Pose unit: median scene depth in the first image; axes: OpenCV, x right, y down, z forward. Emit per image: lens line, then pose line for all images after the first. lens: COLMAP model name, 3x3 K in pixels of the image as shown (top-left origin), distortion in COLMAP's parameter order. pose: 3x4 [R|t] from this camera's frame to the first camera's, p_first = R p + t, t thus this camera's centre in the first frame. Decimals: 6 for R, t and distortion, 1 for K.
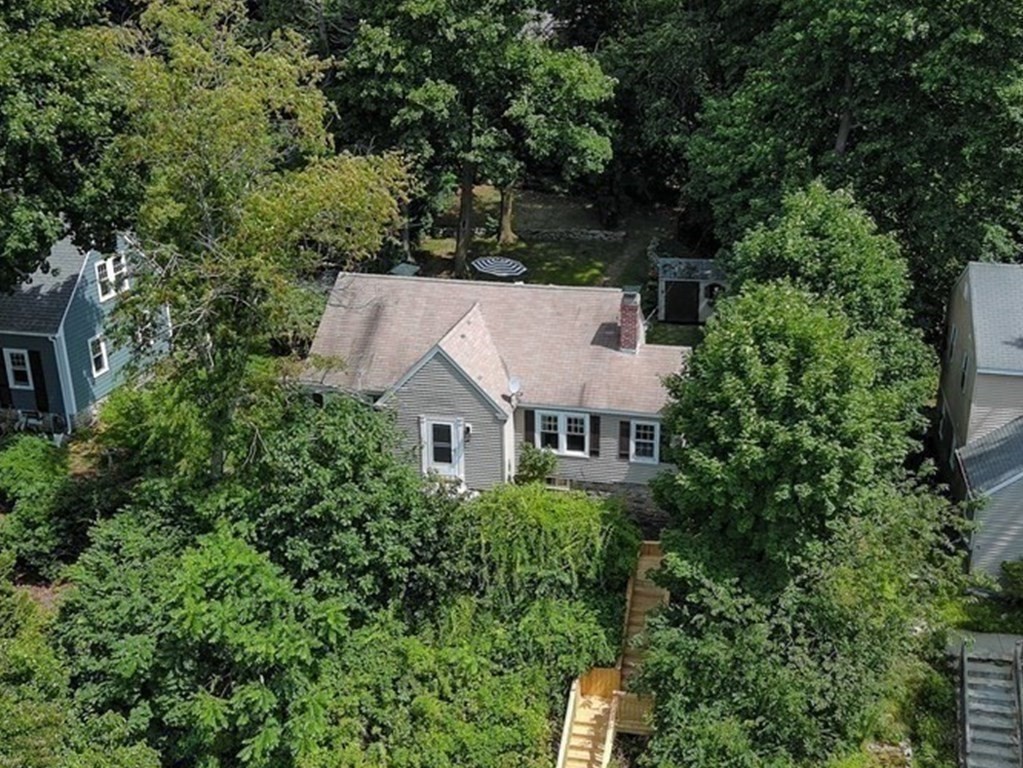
lens RADIAL K [[1066.7, 0, 561.1], [0, 1066.7, 341.0], [0, 0, 1]] dist [0.005980, -0.002233]
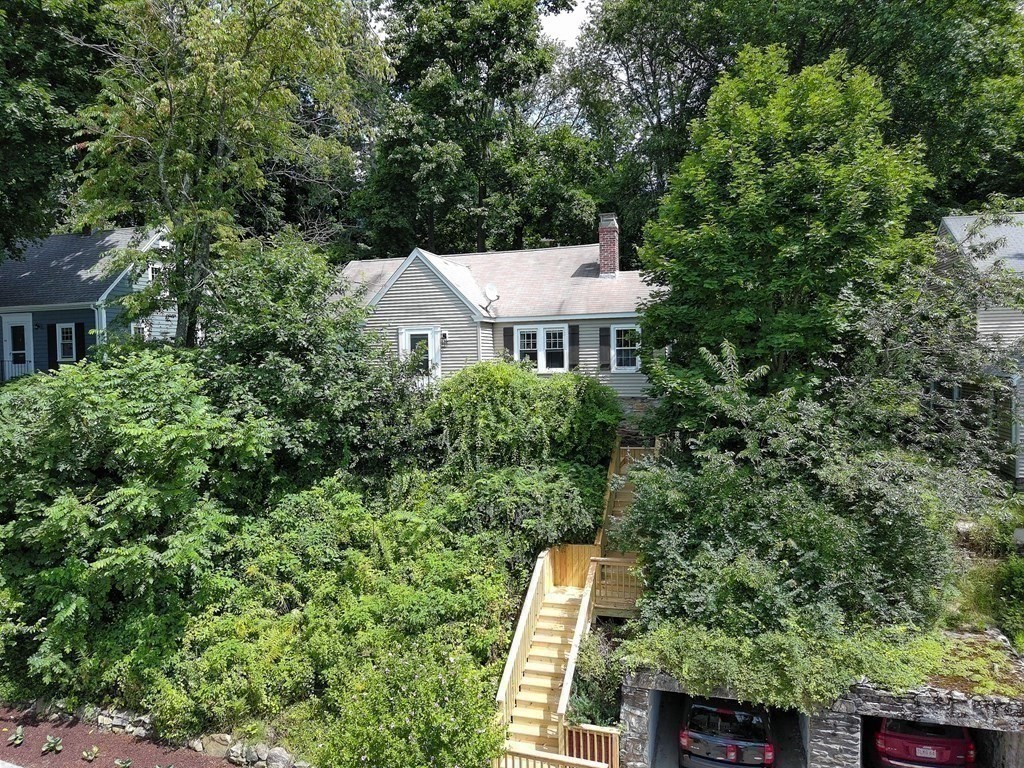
lens RADIAL K [[701.0, 0, 511.6], [0, 701.0, 380.9], [0, 0, 1]] dist [0.001349, -0.002414]
pose [[0.995315, -0.008411, -0.096320, 0.037663], [-0.022100, 0.950044, -0.311334, 0.331164], [0.094127, 0.312004, 0.945407, 0.413219]]
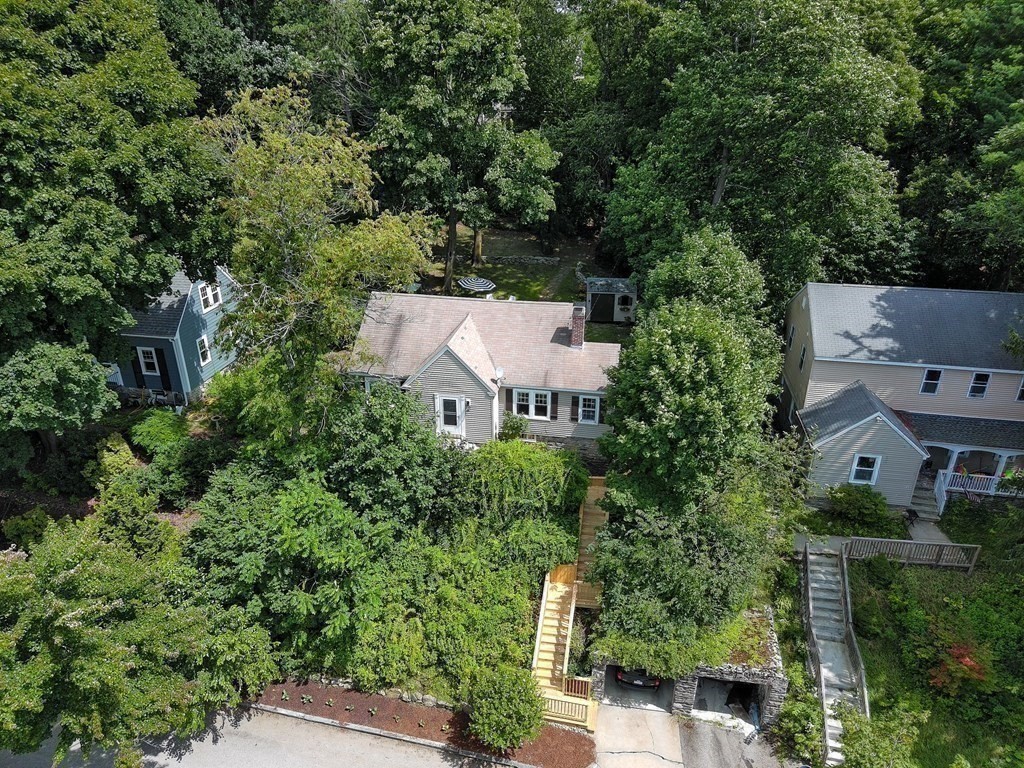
lens RADIAL K [[701.0, 0, 511.6], [0, 701.0, 380.9], [0, 0, 1]] dist [0.001349, -0.002414]
pose [[0.999524, -0.010285, 0.029088, -0.056344], [0.007697, 0.996116, 0.087711, -0.030559], [-0.029877, -0.087445, 0.995721, 0.053246]]
